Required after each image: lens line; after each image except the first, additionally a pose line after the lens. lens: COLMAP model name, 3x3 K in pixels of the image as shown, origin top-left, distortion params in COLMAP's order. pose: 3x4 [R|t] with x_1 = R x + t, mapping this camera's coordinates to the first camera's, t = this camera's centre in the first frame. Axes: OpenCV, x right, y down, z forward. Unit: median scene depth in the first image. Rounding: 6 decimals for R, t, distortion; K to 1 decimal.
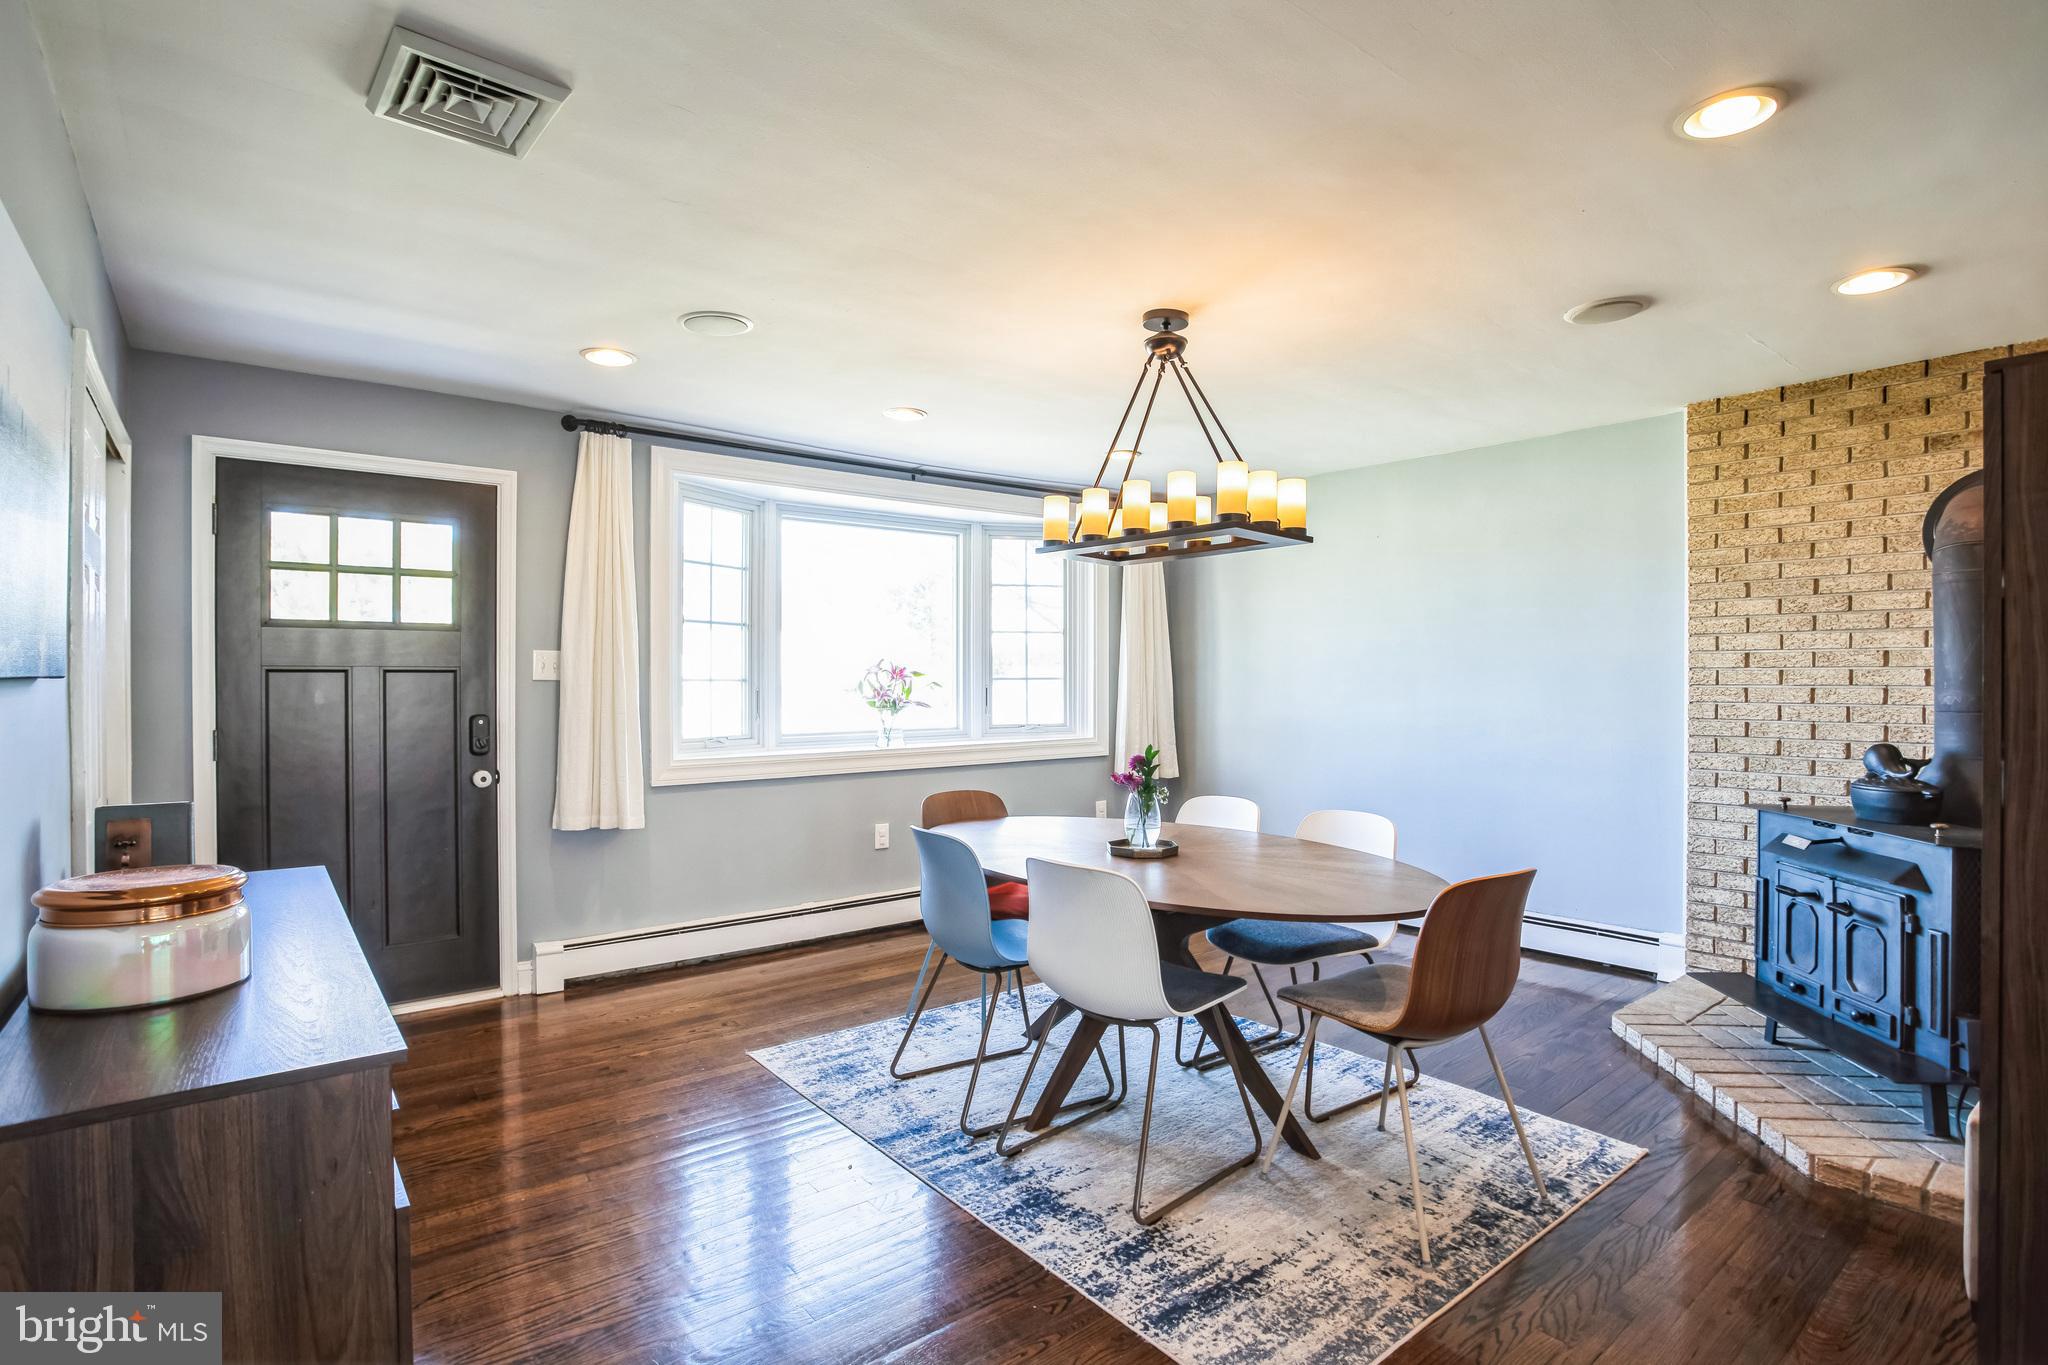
lens RADIAL K [[998.7, 0, 1012.6], [0, 998.7, 685.4], [0, 0, 1]] dist [-0.054300, 0.010582]
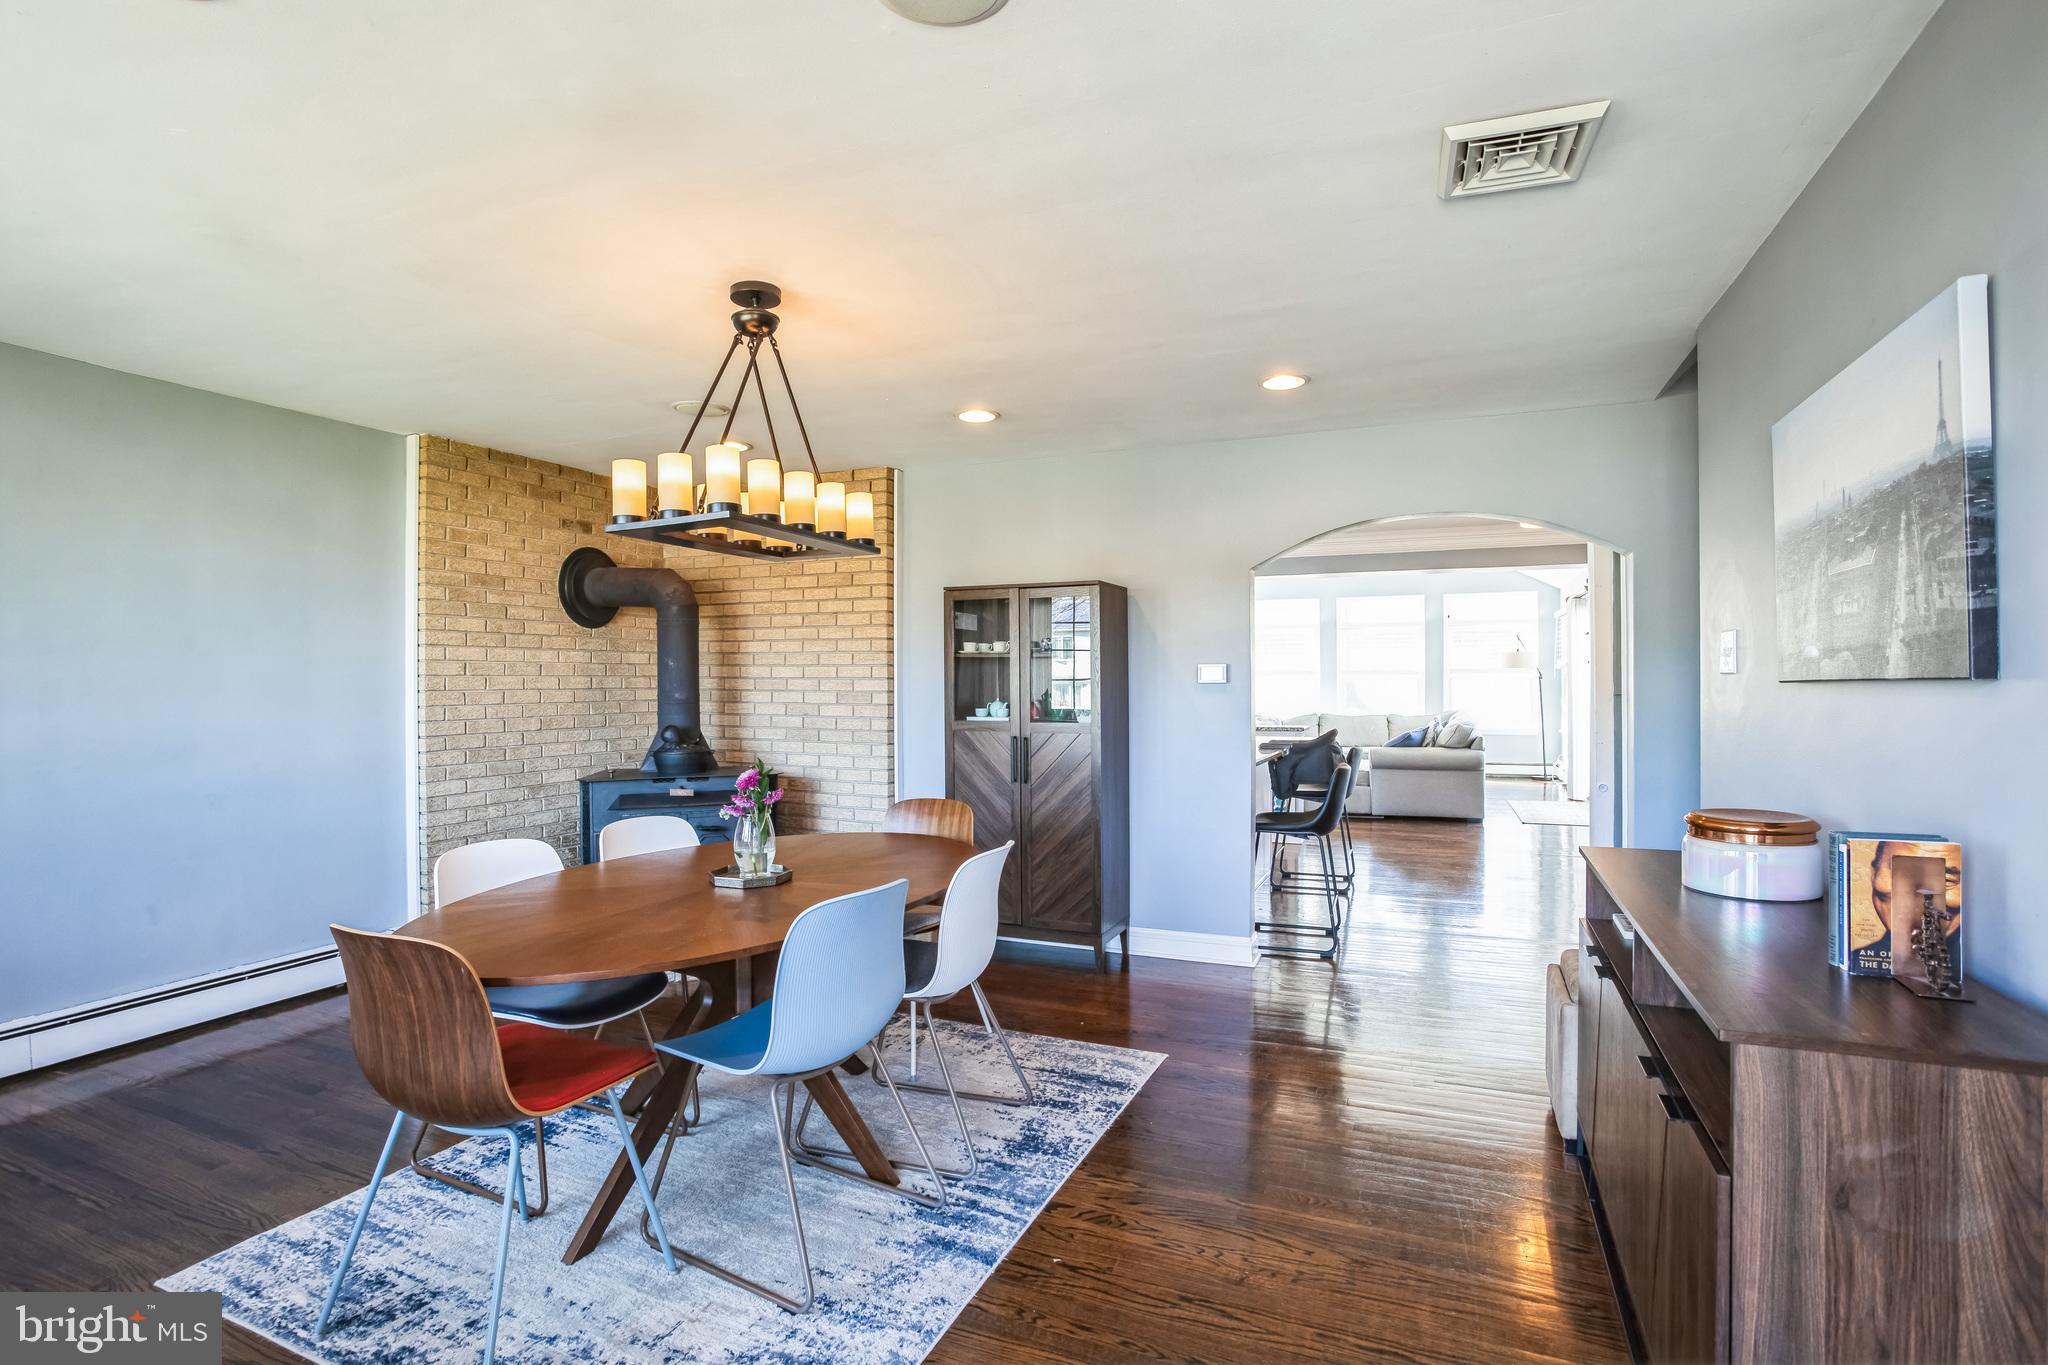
lens RADIAL K [[998.7, 0, 1016.1], [0, 998.7, 679.8], [0, 0, 1]] dist [-0.054300, 0.010582]
pose [[-0.463900, 0.002307, 0.885884, -0.969854], [0.008456, 0.999963, 0.001825, -0.014919], [-0.885847, 0.008338, -0.463903, 1.528932]]
